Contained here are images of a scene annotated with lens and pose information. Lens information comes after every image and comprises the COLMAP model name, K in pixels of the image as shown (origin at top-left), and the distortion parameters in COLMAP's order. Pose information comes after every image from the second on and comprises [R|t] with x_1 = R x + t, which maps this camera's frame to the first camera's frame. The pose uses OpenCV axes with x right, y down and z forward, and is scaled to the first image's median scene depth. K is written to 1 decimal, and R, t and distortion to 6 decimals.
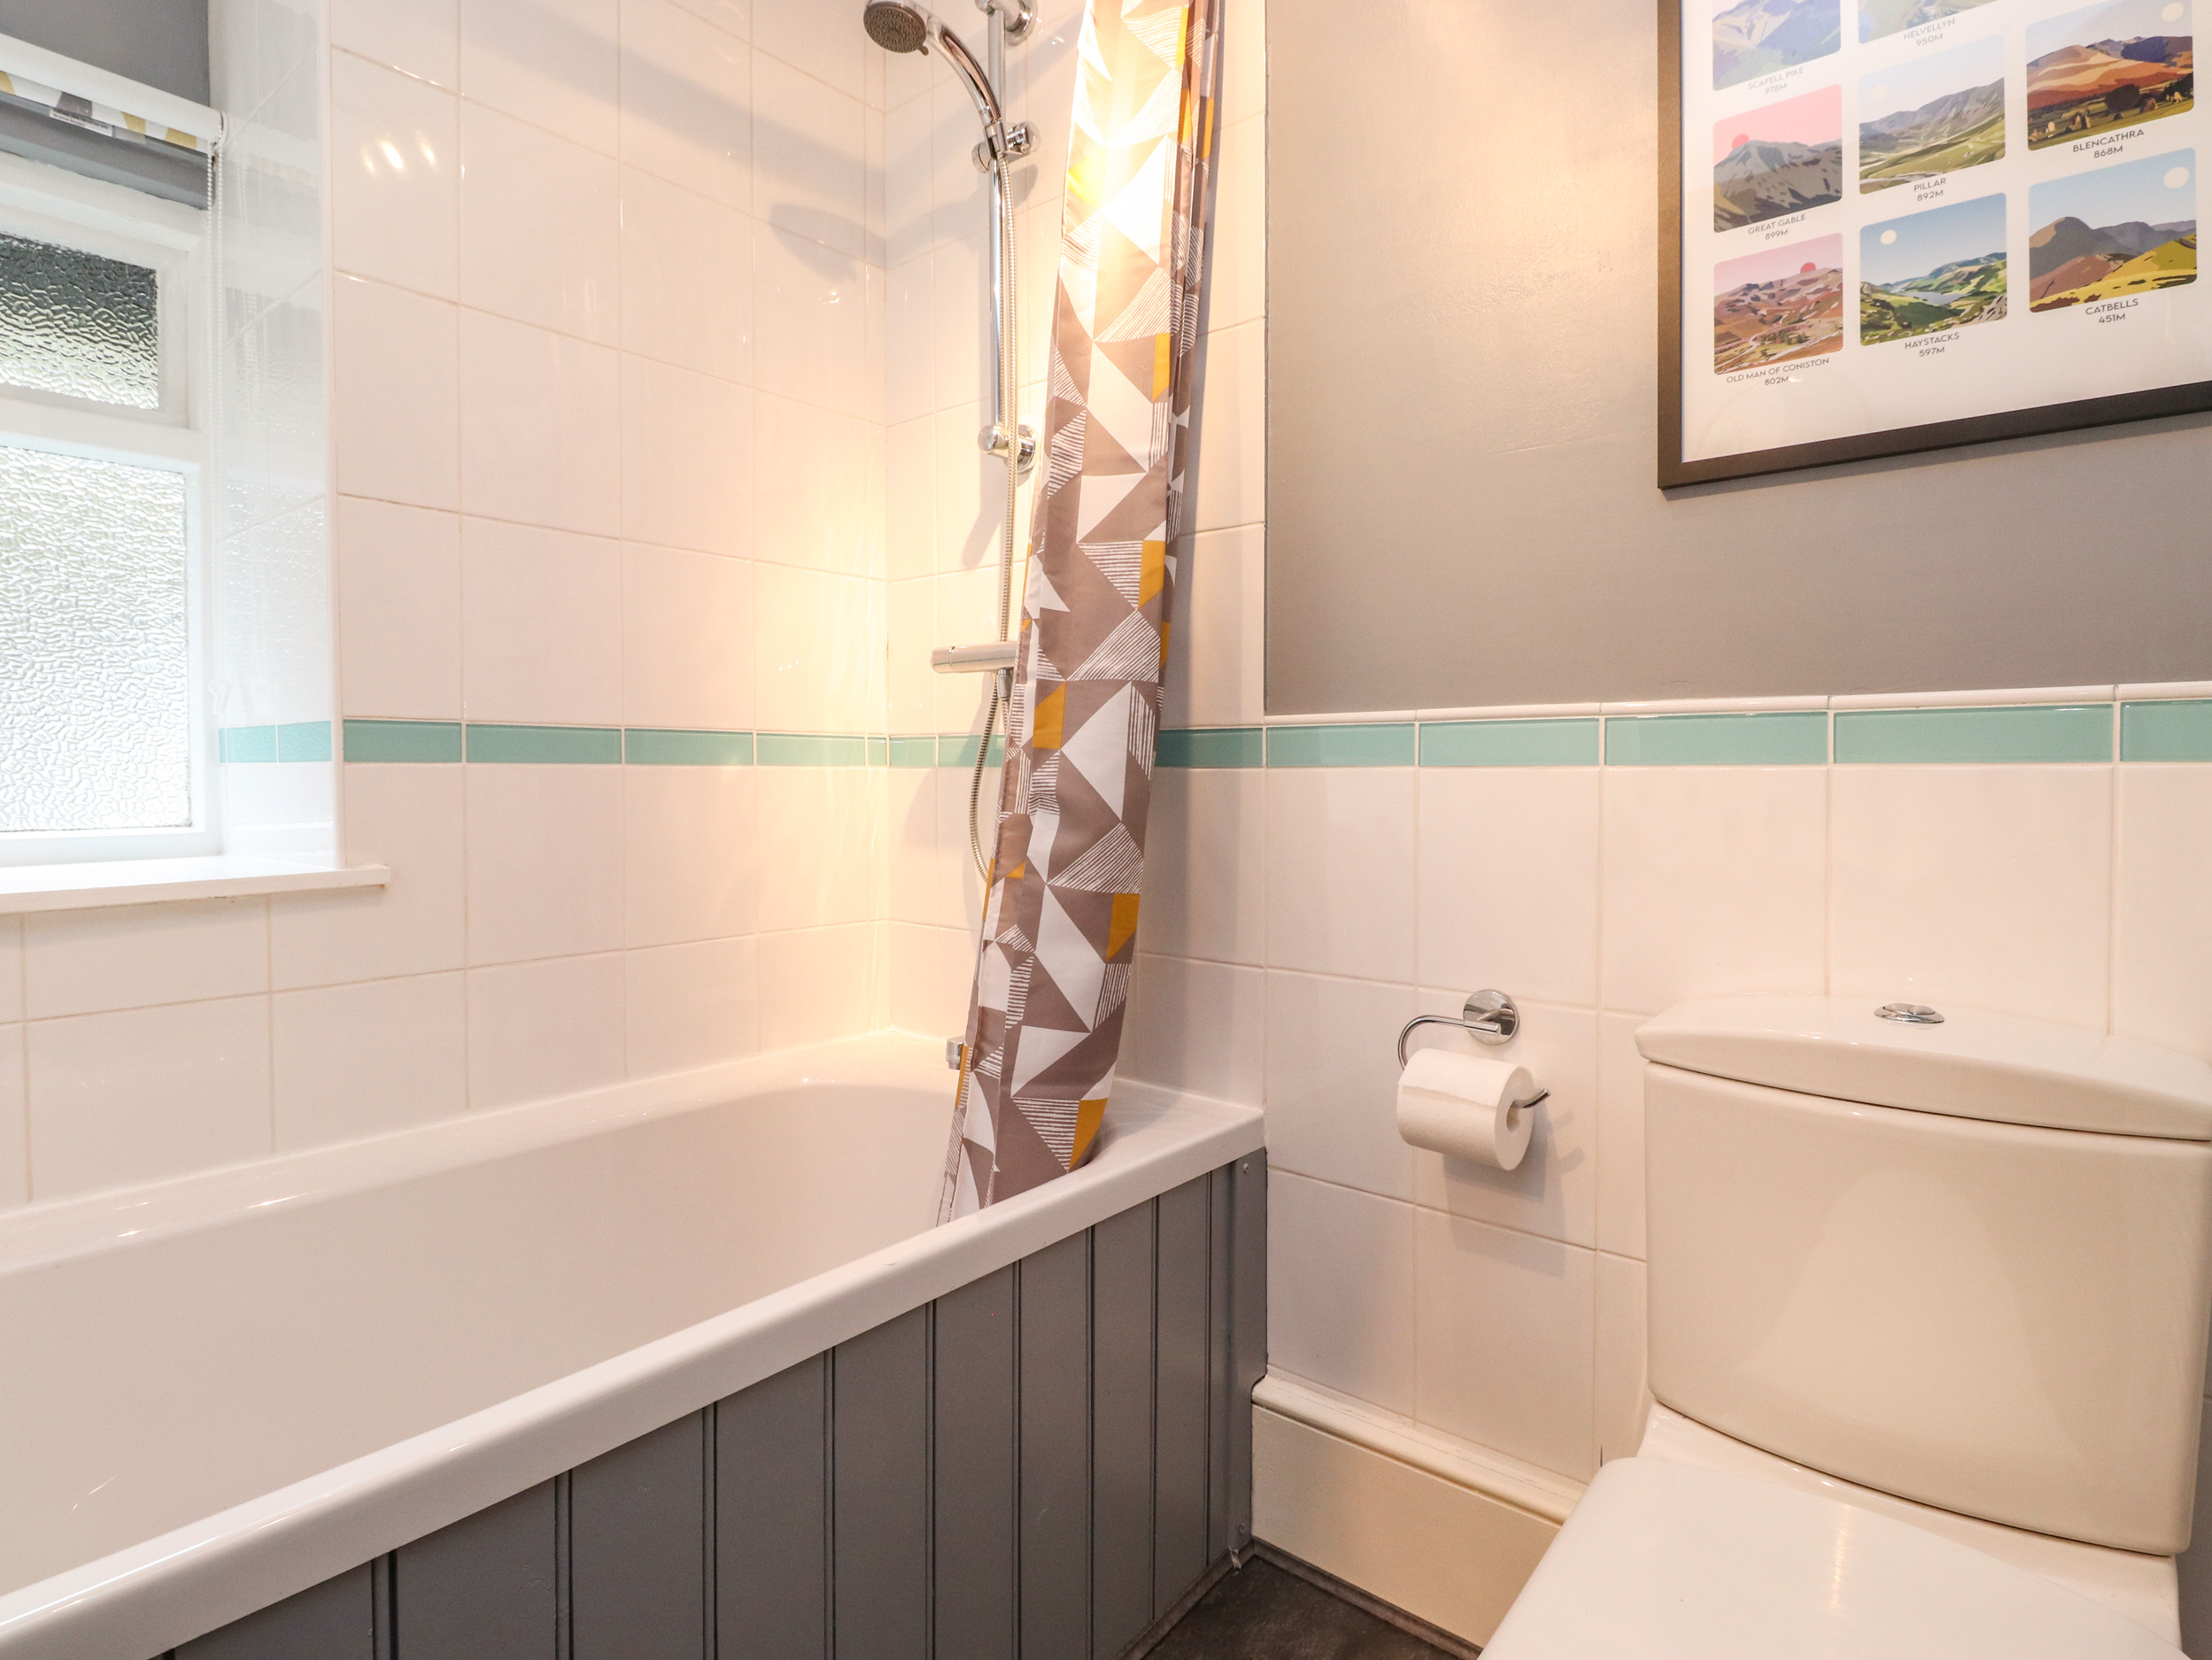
lens RADIAL K [[1168.1, 0, 1097.9], [0, 1168.1, 816.9], [0, 0, 1]] dist [-0.002420, -0.011894]
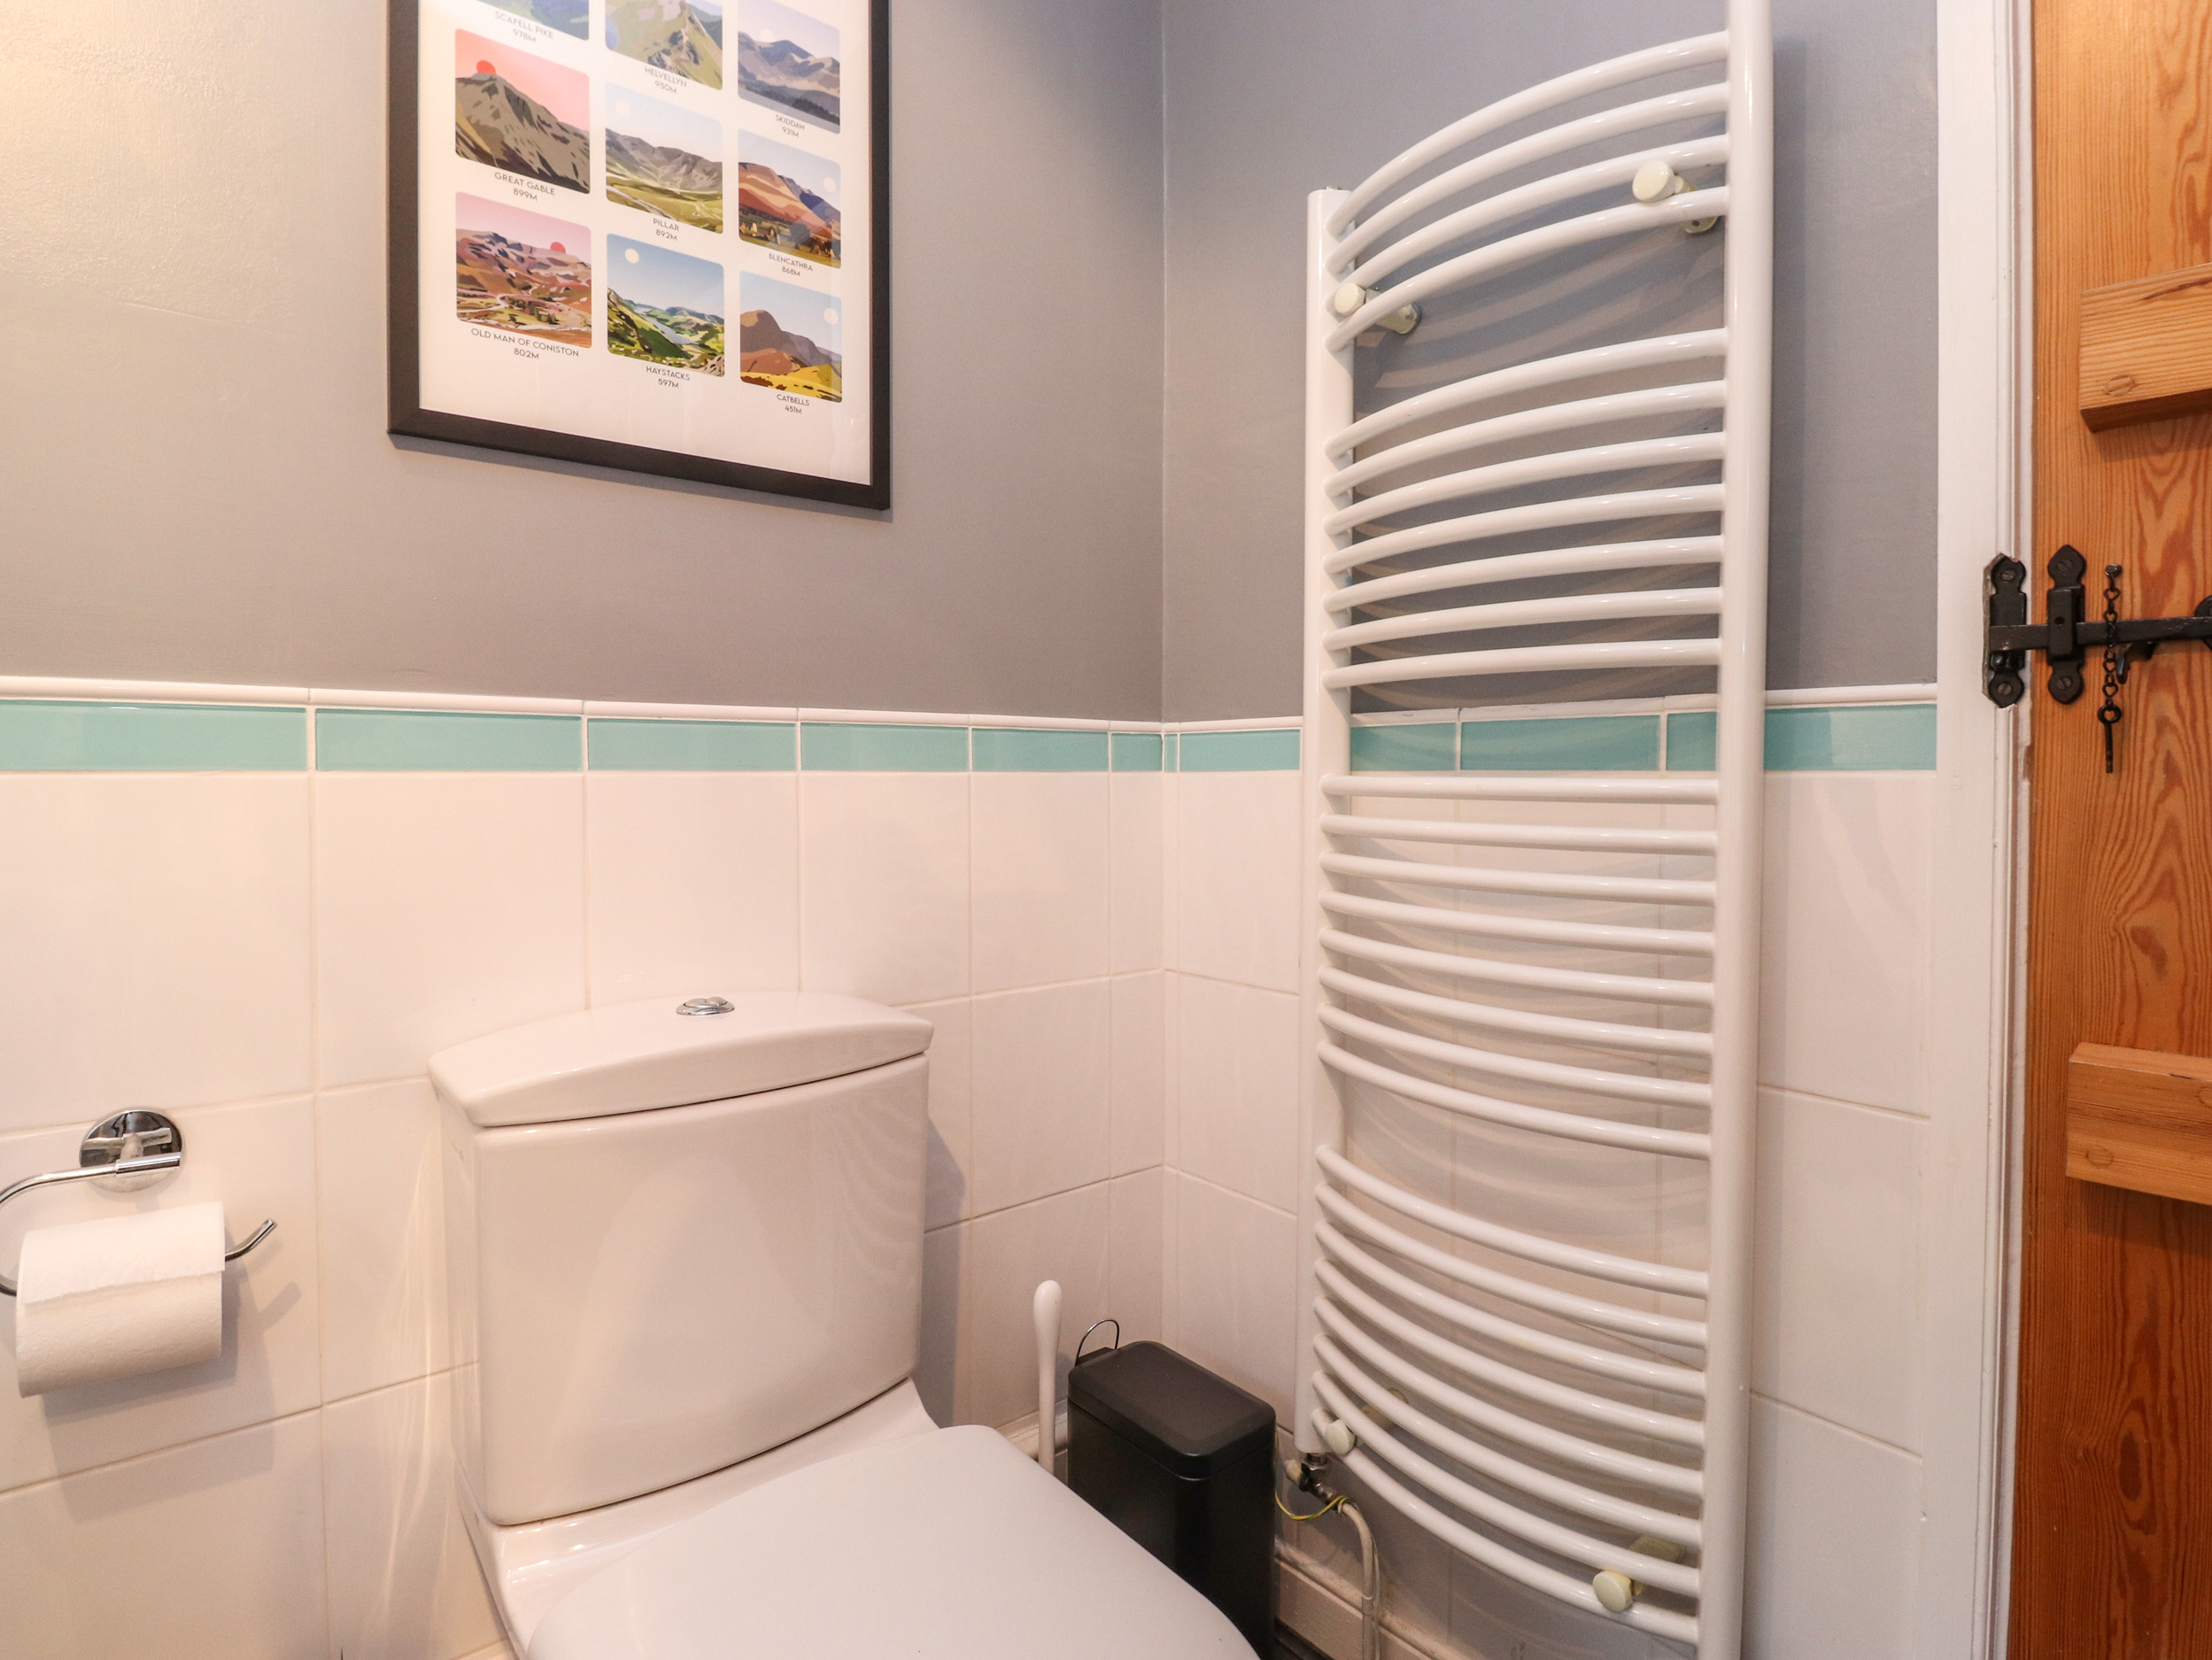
lens RADIAL K [[1168.1, 0, 1102.6], [0, 1168.1, 808.3], [0, 0, 1]] dist [-0.002420, -0.011894]
pose [[0.174965, -0.023282, 0.984299, -0.259503], [0.037548, 0.999151, 0.016959, -0.014957], [-0.983858, 0.033992, 0.175690, 0.415110]]
